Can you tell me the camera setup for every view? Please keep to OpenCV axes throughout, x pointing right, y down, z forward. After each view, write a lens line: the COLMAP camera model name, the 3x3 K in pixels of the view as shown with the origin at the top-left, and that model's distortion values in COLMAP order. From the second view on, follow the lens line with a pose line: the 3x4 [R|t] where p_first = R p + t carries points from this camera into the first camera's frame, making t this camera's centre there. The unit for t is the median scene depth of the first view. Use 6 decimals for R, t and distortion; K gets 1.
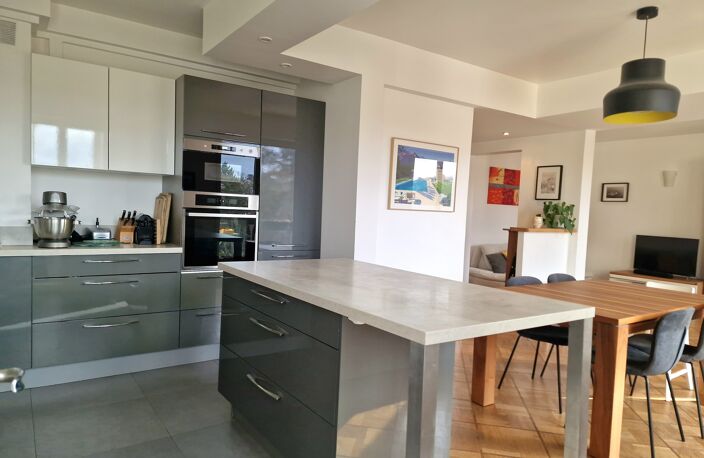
lens RADIAL K [[471.7, 0, 352.0], [0, 471.7, 229.0], [0, 0, 1]] dist [0.002863, 0.000891]
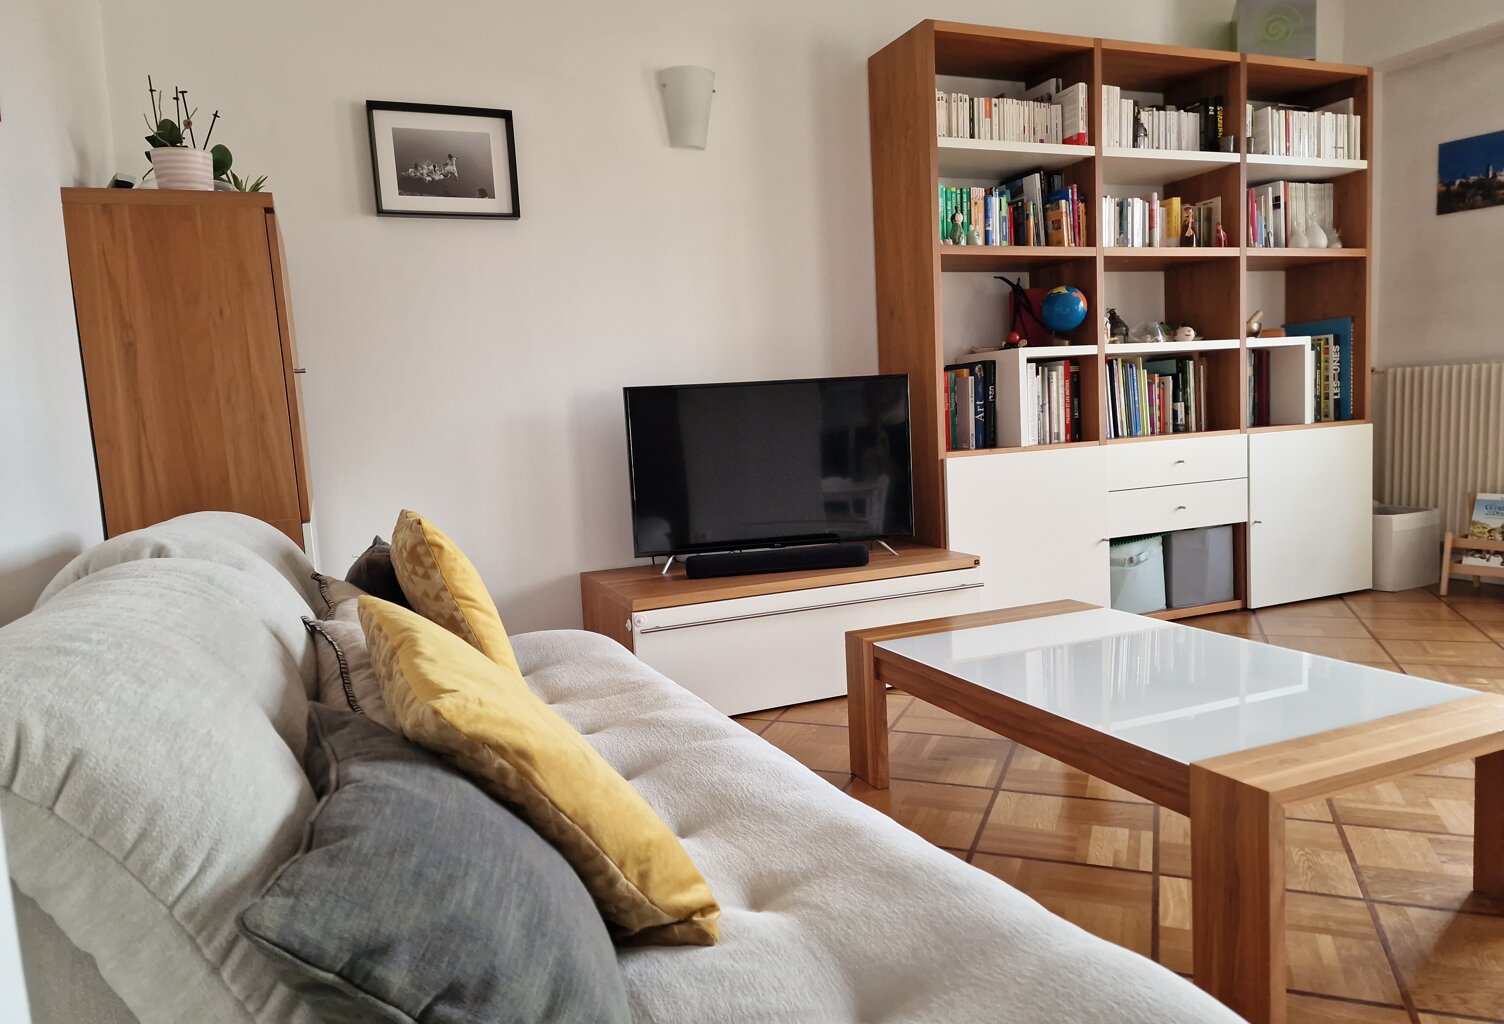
lens RADIAL K [[1058.0, 0, 787.2], [0, 1058.0, 521.7], [0, 0, 1]] dist [0.024046, 0.000345]
pose [[0.205540, -0.173621, 0.963125, 0.253372], [0.111339, 0.981896, 0.153244, 0.010919], [-0.972295, 0.075735, 0.221150, 1.141454]]
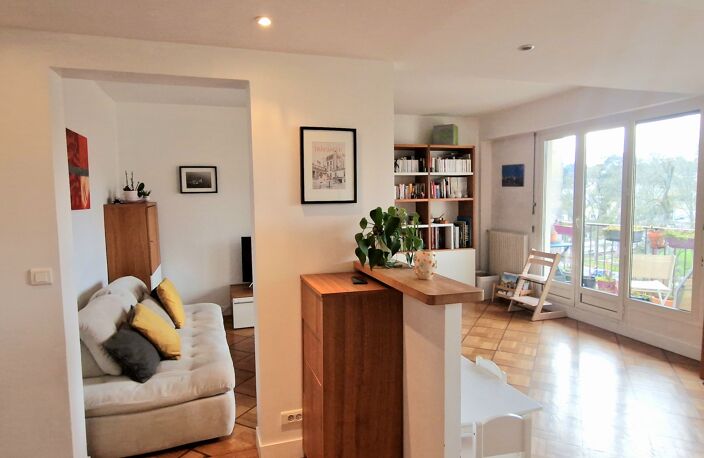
lens RADIAL K [[428.0, 0, 352.0], [0, 428.0, 229.0], [0, 0, 1]] dist [-0.002633, -0.000744]
pose [[0.297748, -0.125527, 0.946356, 0.024905], [0.077471, 0.991225, 0.107104, -0.079311], [-0.951496, 0.041425, 0.304860, 0.851644]]
